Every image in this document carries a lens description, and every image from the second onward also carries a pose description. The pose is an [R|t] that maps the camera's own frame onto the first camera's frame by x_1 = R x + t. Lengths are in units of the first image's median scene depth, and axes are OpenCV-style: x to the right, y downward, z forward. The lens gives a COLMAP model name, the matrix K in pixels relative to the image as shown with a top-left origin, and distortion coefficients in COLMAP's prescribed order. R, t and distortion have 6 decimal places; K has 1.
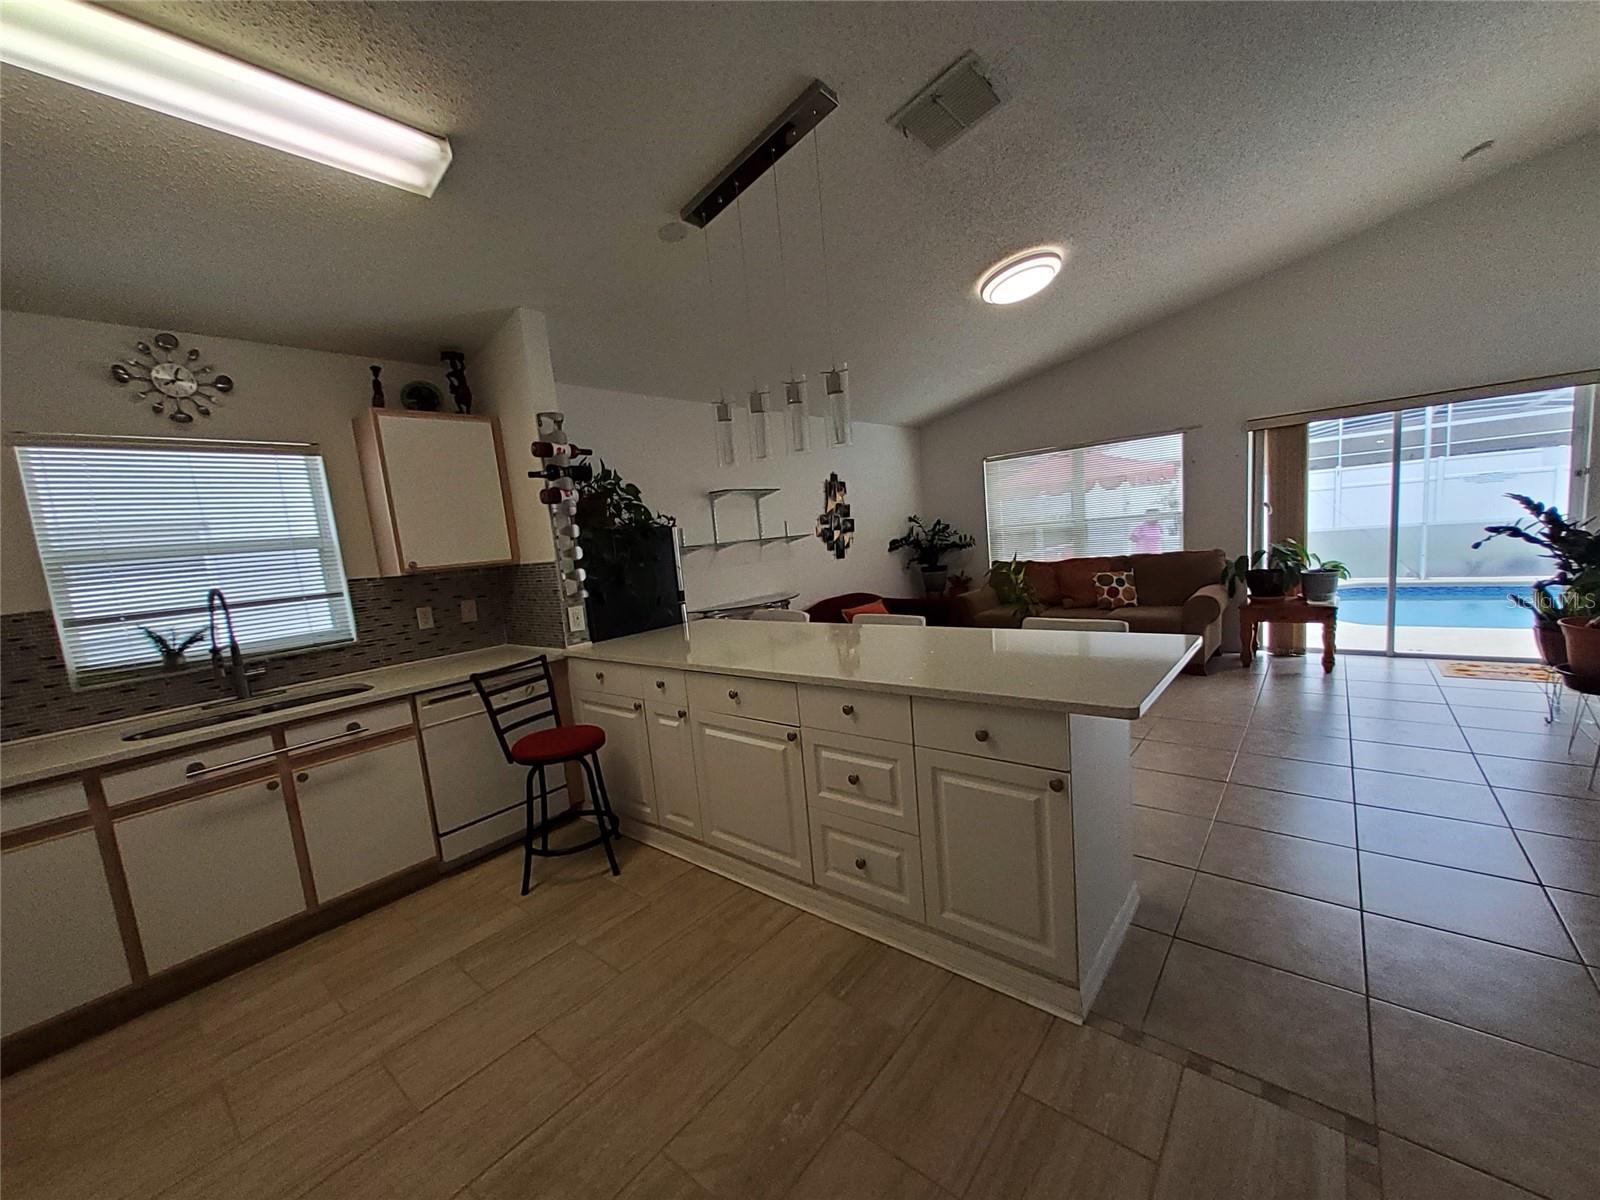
lens RADIAL K [[628.0, 0, 804.0], [0, 628.0, 610.8], [0, 0, 1]] dist [0.013999, -0.004046]
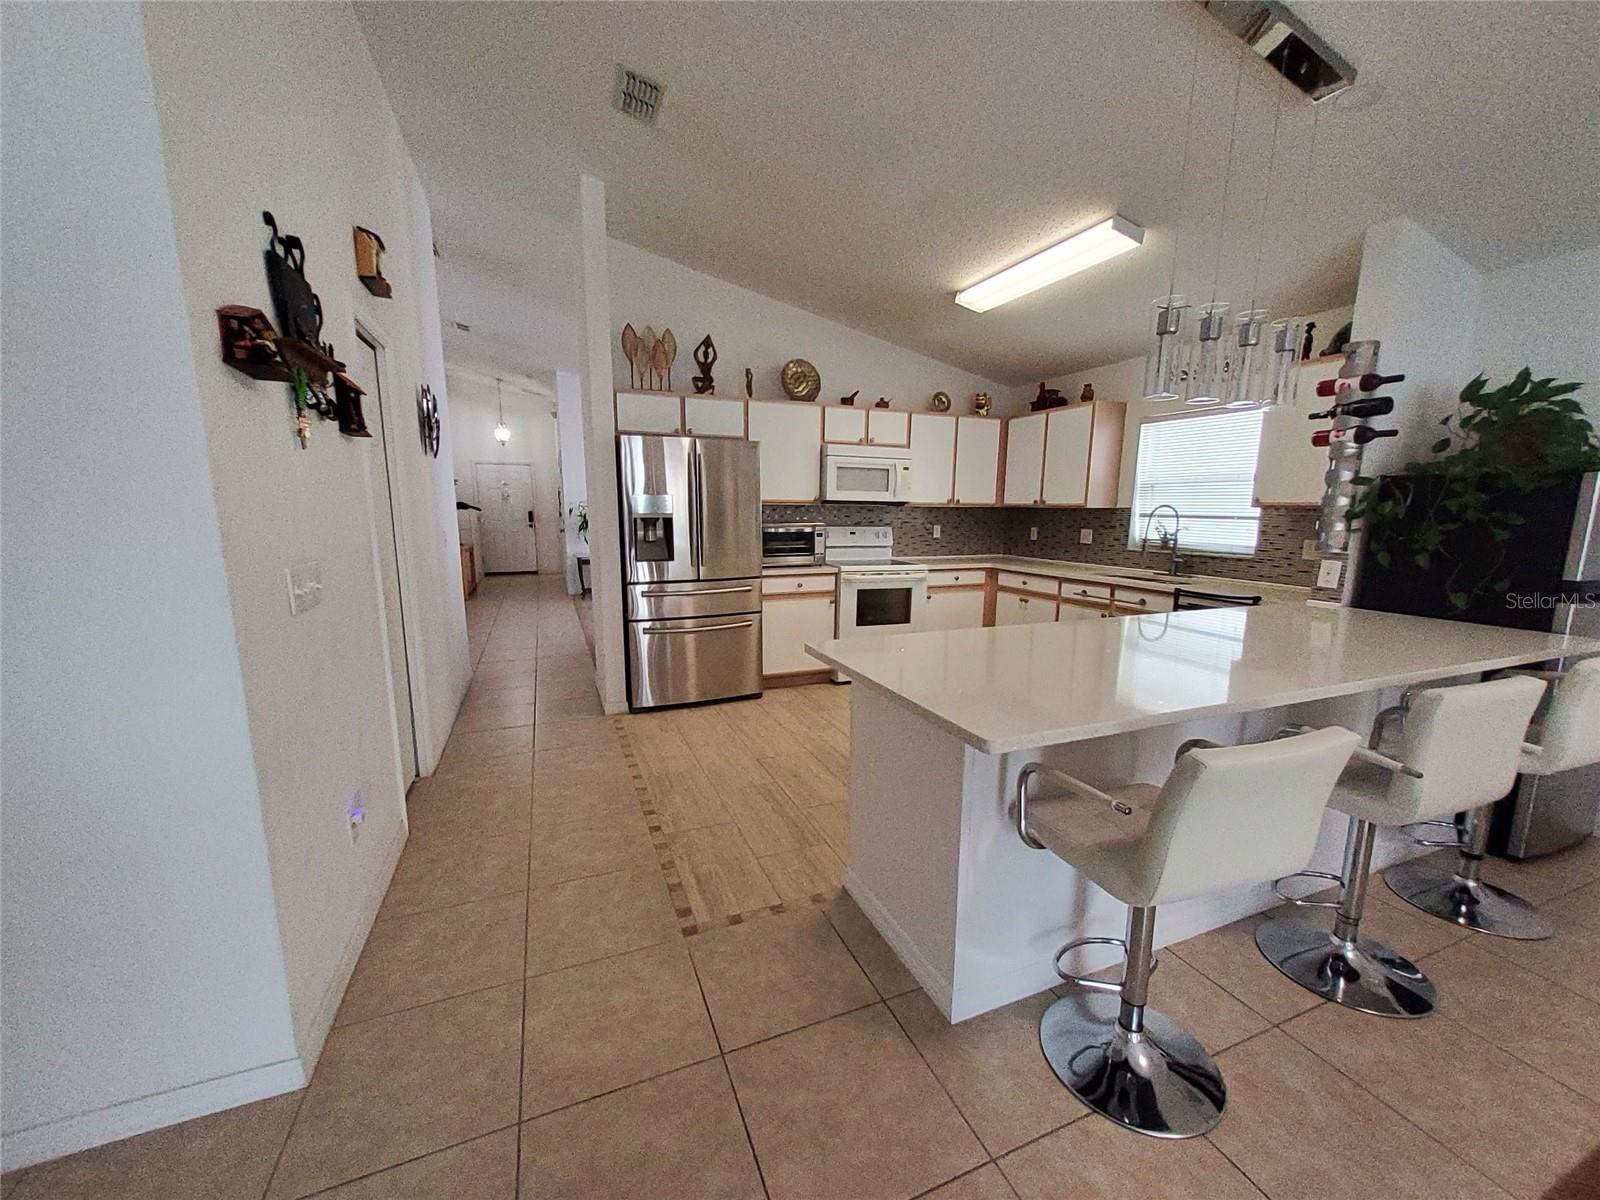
lens RADIAL K [[628.0, 0, 804.0], [0, 628.0, 610.8], [0, 0, 1]] dist [0.013999, -0.004046]
pose [[-0.466418, 0.230613, -0.853974, 0.847204], [-0.078623, 0.950789, 0.299699, -0.162338], [0.881063, 0.206927, -0.425333, 0.785487]]
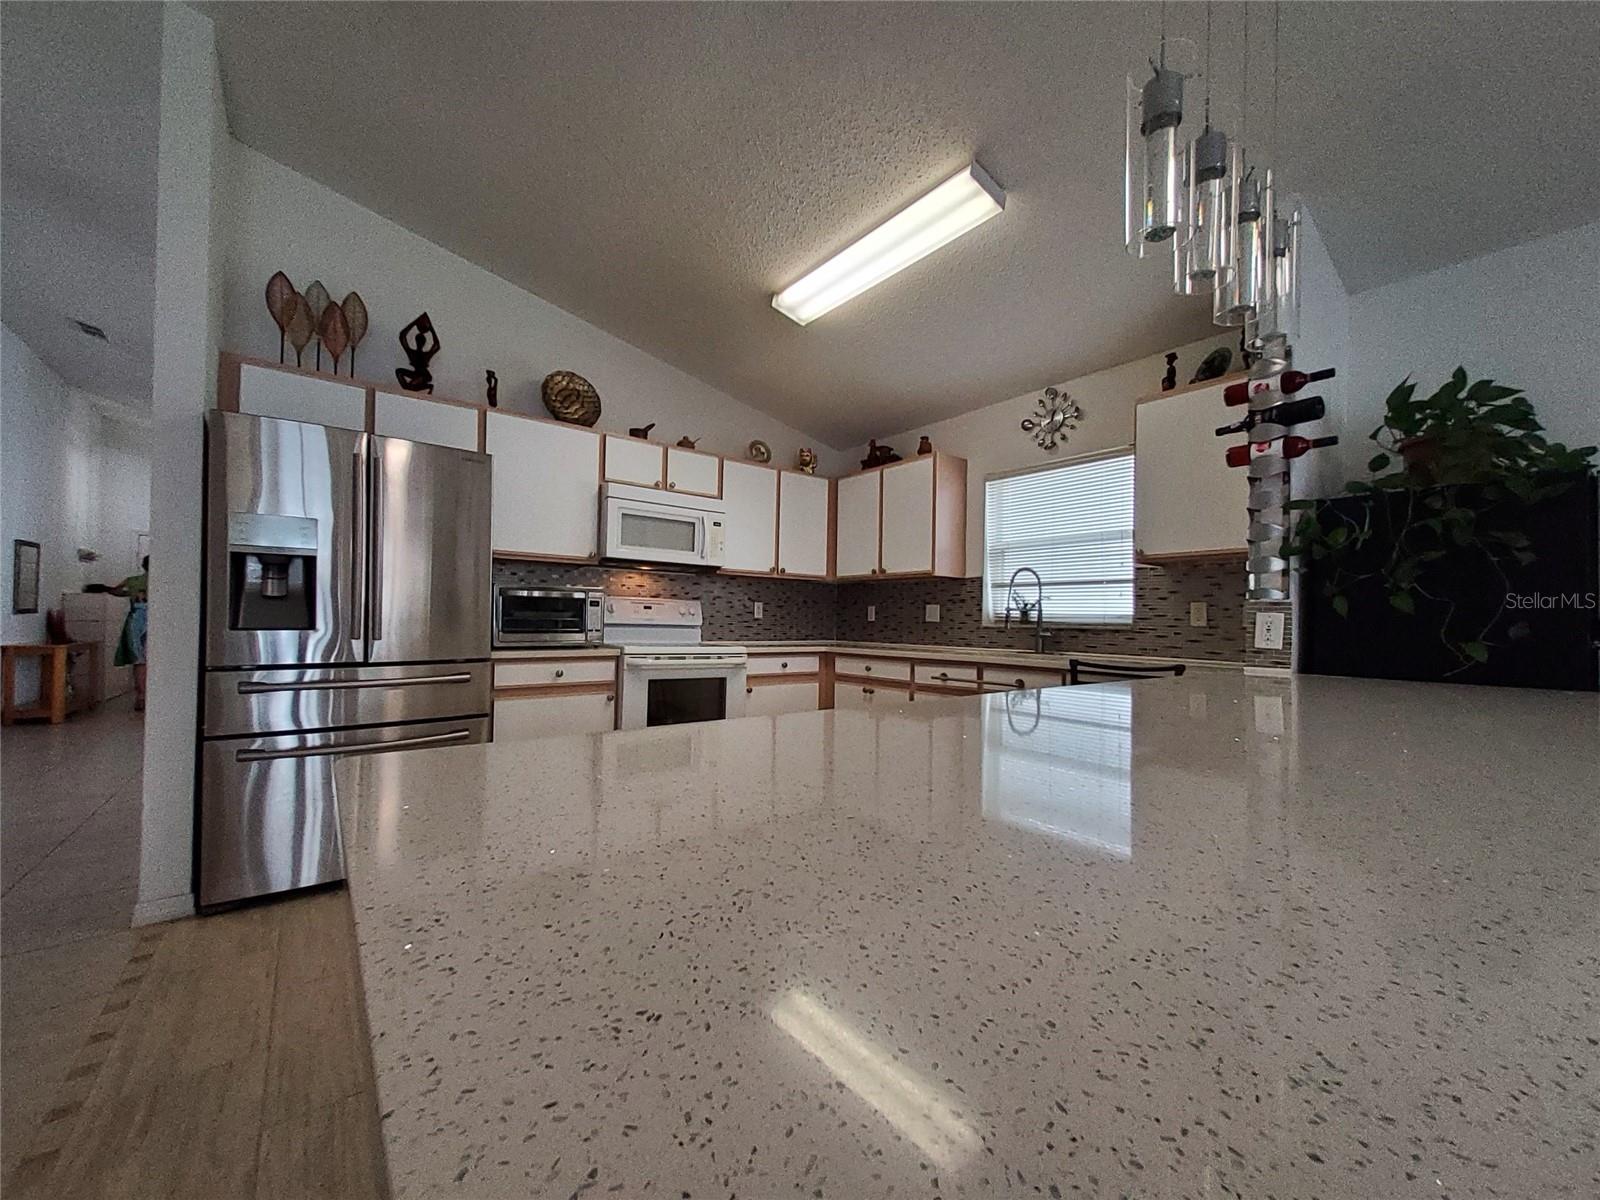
lens RADIAL K [[628.0, 0, 804.0], [0, 628.0, 610.8], [0, 0, 1]] dist [0.013999, -0.004046]
pose [[-0.211881, 0.072476, -0.974604, 0.441783], [-0.121925, 0.987495, 0.099942, -0.016246], [0.969660, 0.140005, -0.200395, 0.694229]]
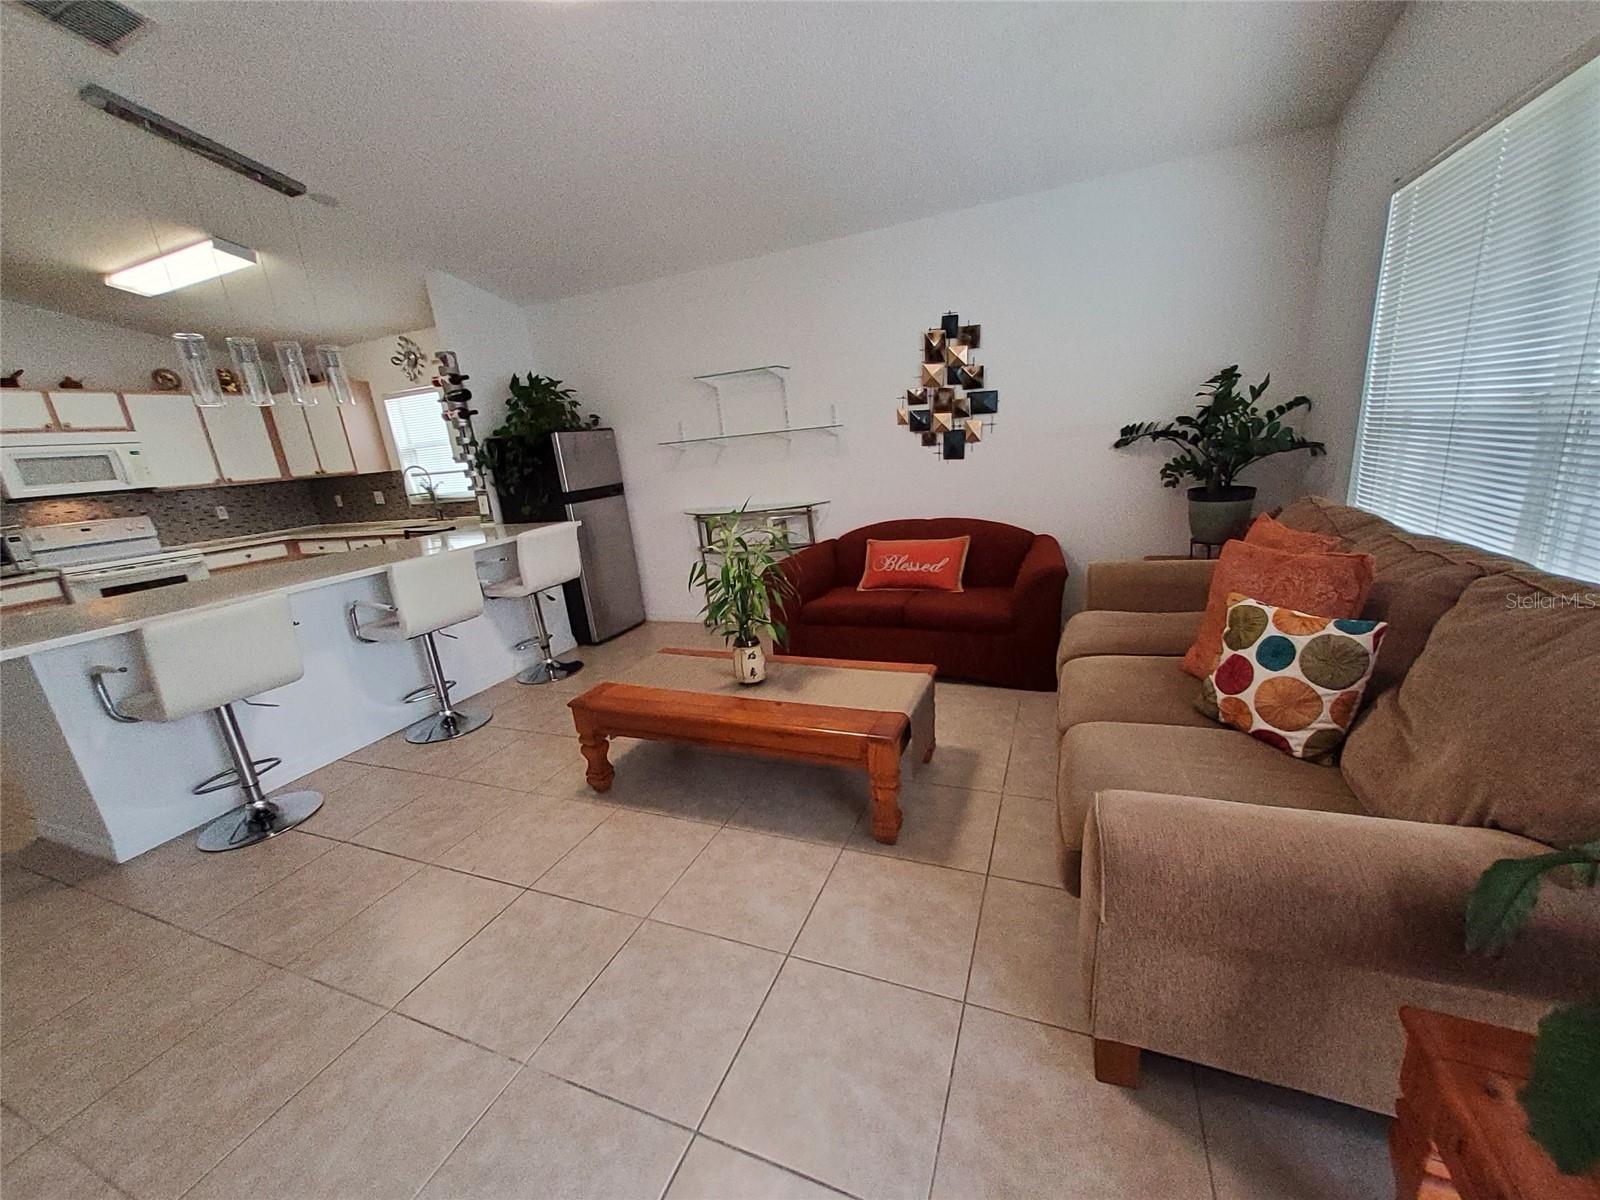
lens RADIAL K [[628.0, 0, 804.0], [0, 628.0, 610.8], [0, 0, 1]] dist [0.013999, -0.004046]
pose [[0.304776, 0.315396, -0.898686, 1.276875], [-0.055789, 0.947869, 0.313738, -0.260895], [0.950789, -0.045483, 0.306484, 1.330636]]
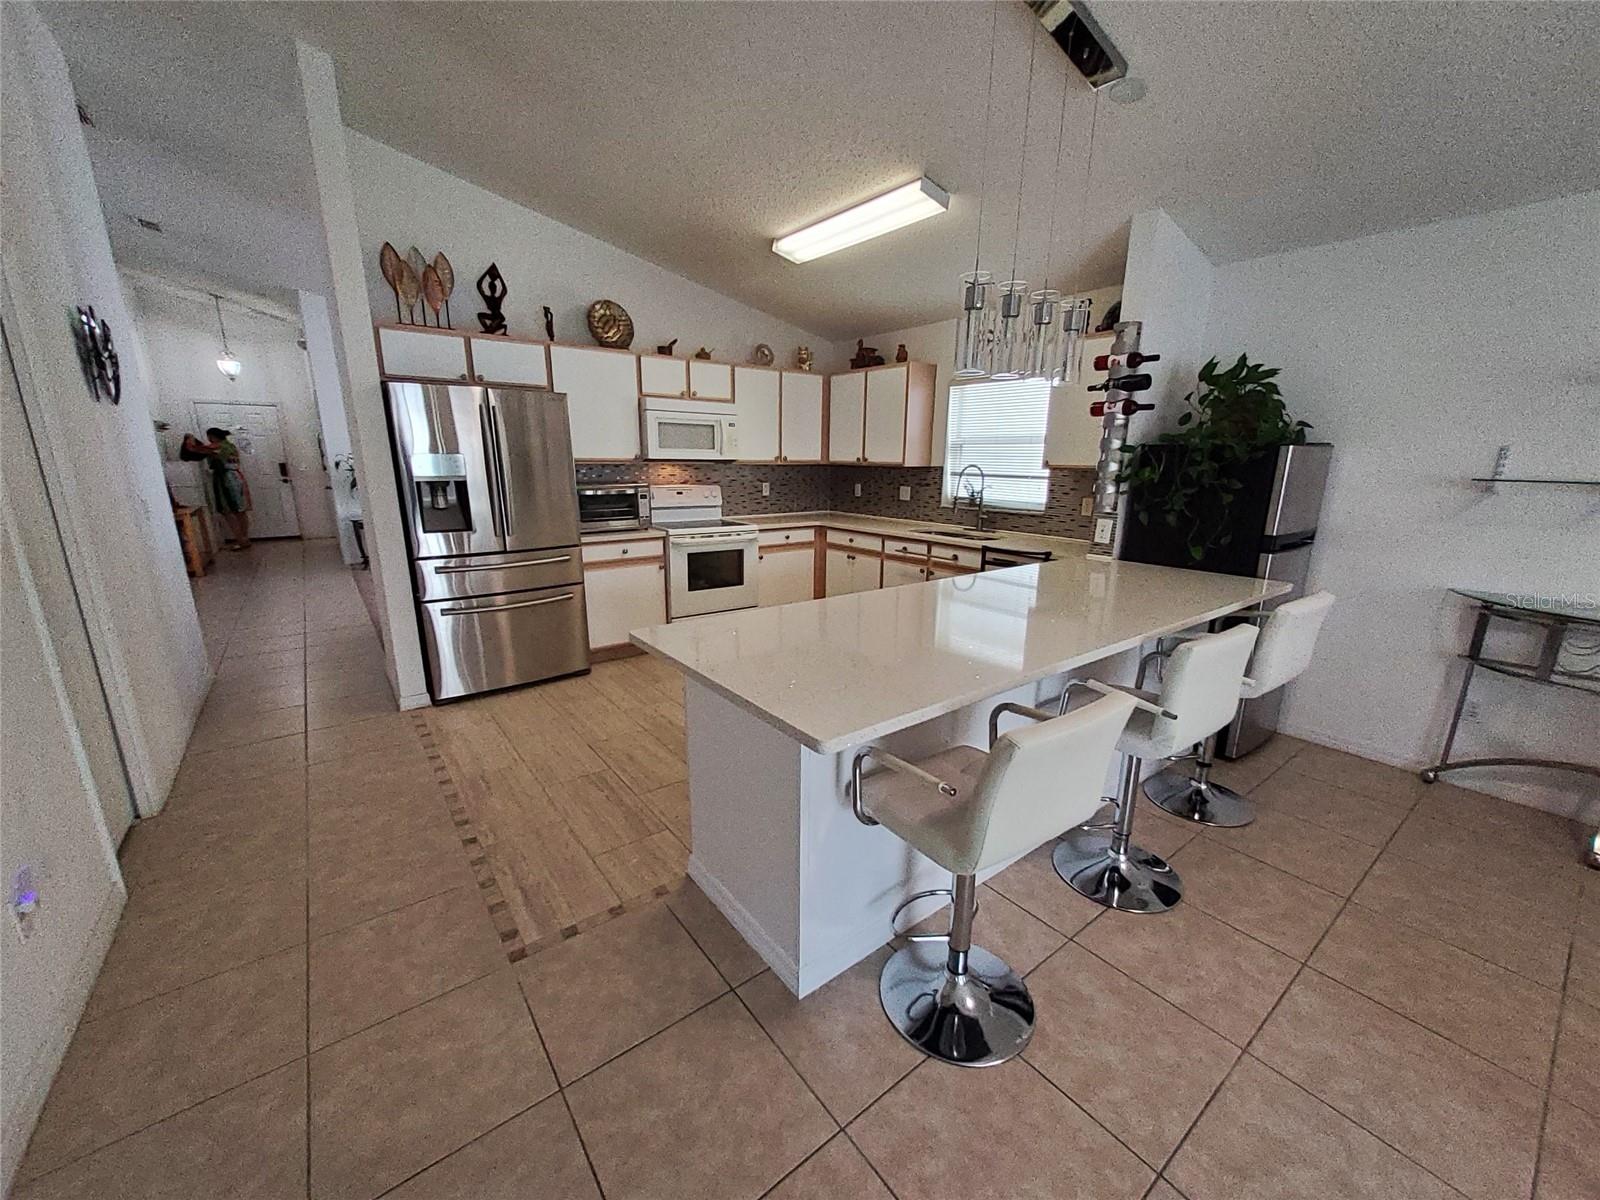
lens RADIAL K [[628.0, 0, 804.0], [0, 628.0, 610.8], [0, 0, 1]] dist [0.013999, -0.004046]
pose [[-0.220060, 0.320234, -0.921425, 0.803680], [-0.113862, 0.929691, 0.350300, -0.185141], [0.968818, 0.182003, -0.168125, 0.774274]]
